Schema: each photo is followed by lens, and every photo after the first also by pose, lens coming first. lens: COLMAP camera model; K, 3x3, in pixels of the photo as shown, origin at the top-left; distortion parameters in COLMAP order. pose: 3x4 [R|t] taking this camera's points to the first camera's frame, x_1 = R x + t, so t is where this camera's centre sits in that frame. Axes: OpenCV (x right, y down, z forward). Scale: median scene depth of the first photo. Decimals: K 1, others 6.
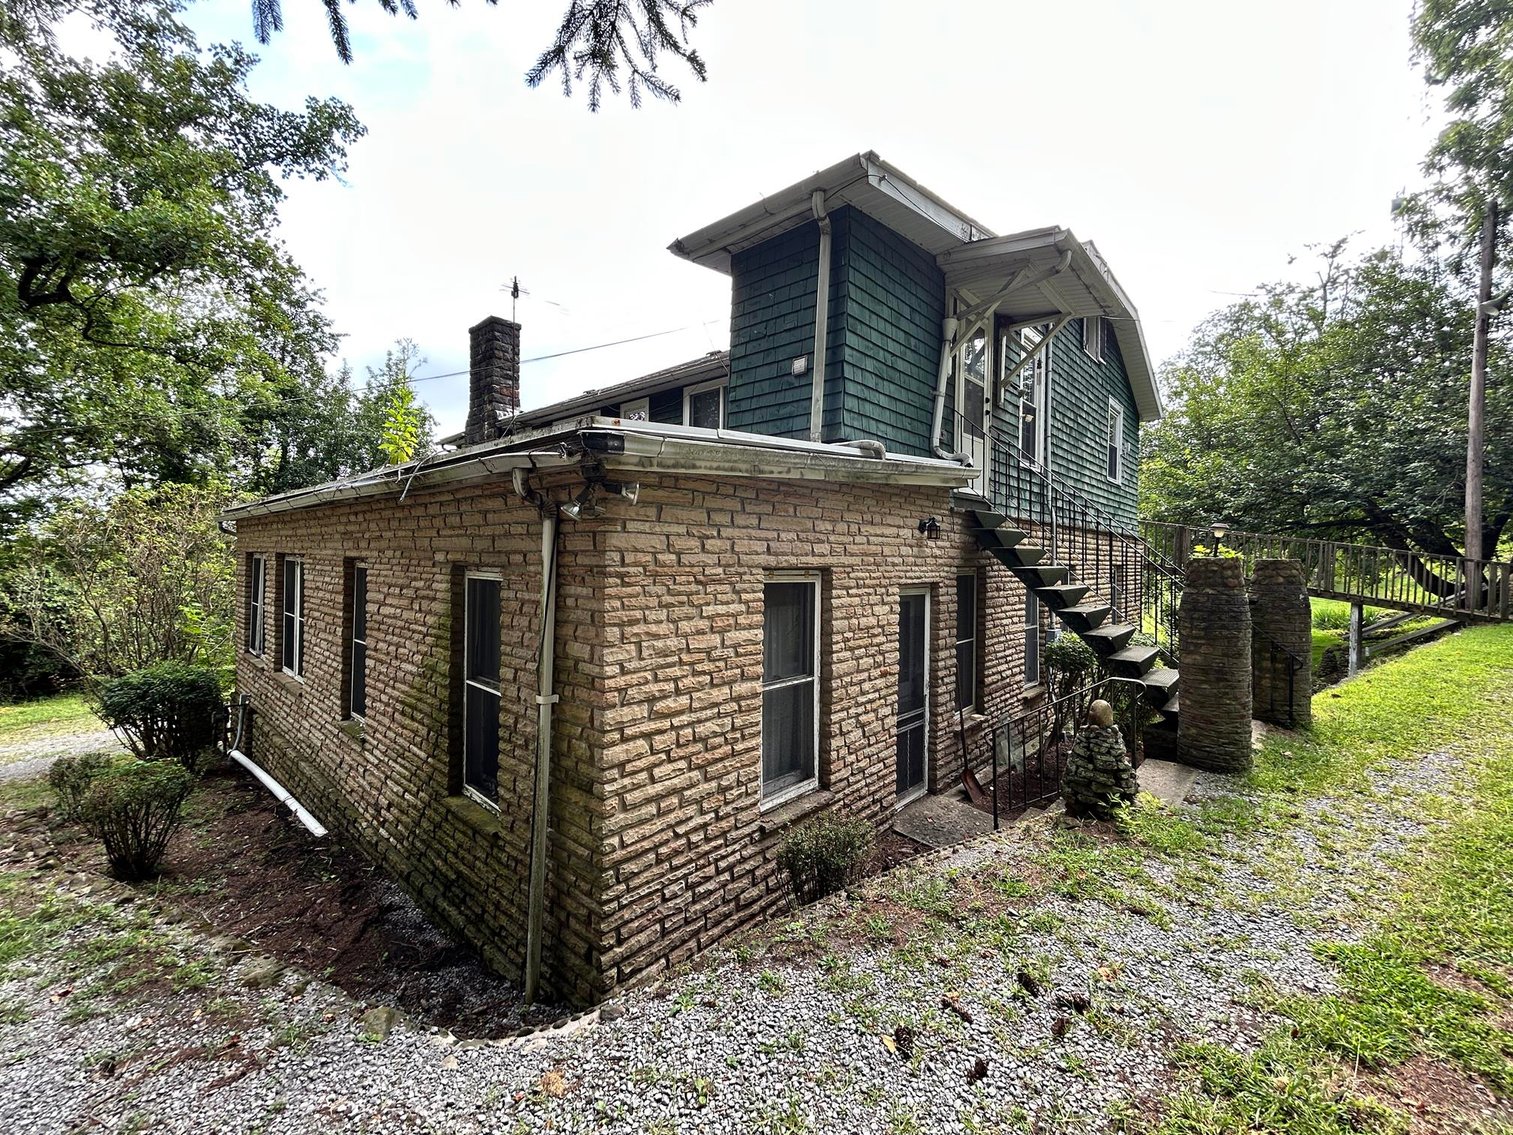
lens RADIAL K [[611.9, 0, 755.4], [0, 611.9, 562.8], [0, 0, 1]] dist [0.000264, 0.000719]
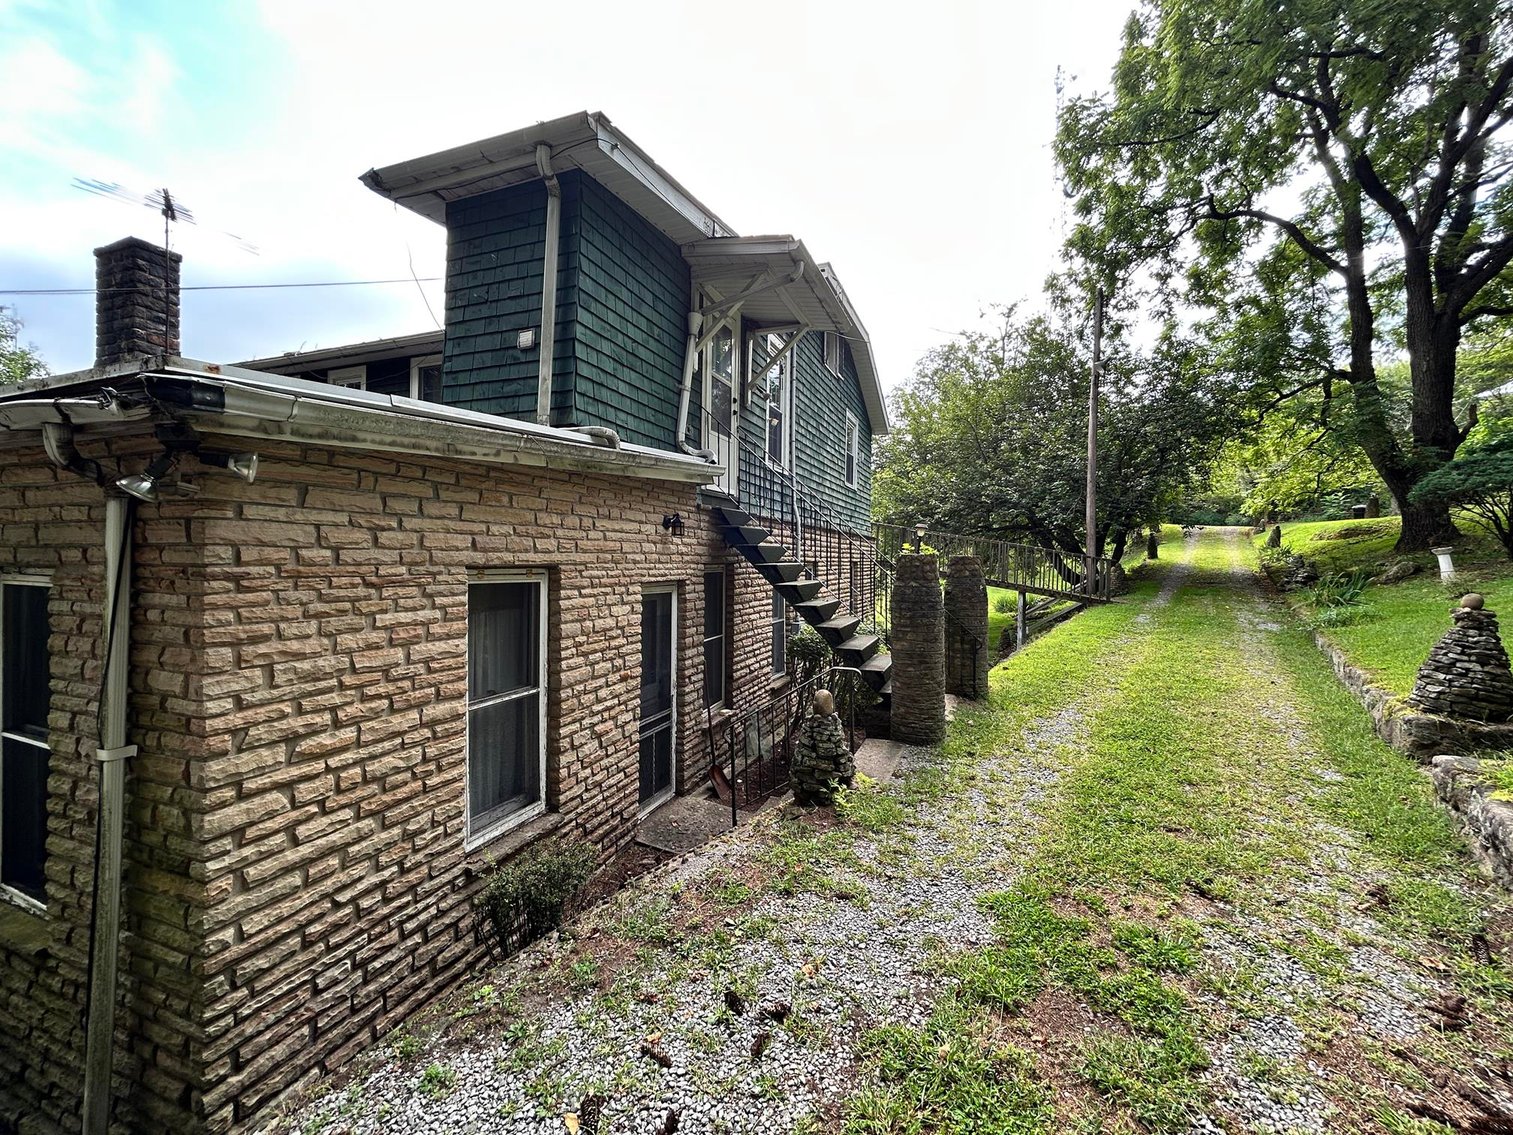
lens RADIAL K [[611.9, 0, 755.9], [0, 611.9, 561.5], [0, 0, 1]] dist [0.000264, 0.000719]
pose [[0.935418, -0.004416, 0.353515, 0.086044], [0.004089, 0.999990, 0.001671, 0.002052], [-0.353519, -0.000118, 0.935427, 0.060024]]
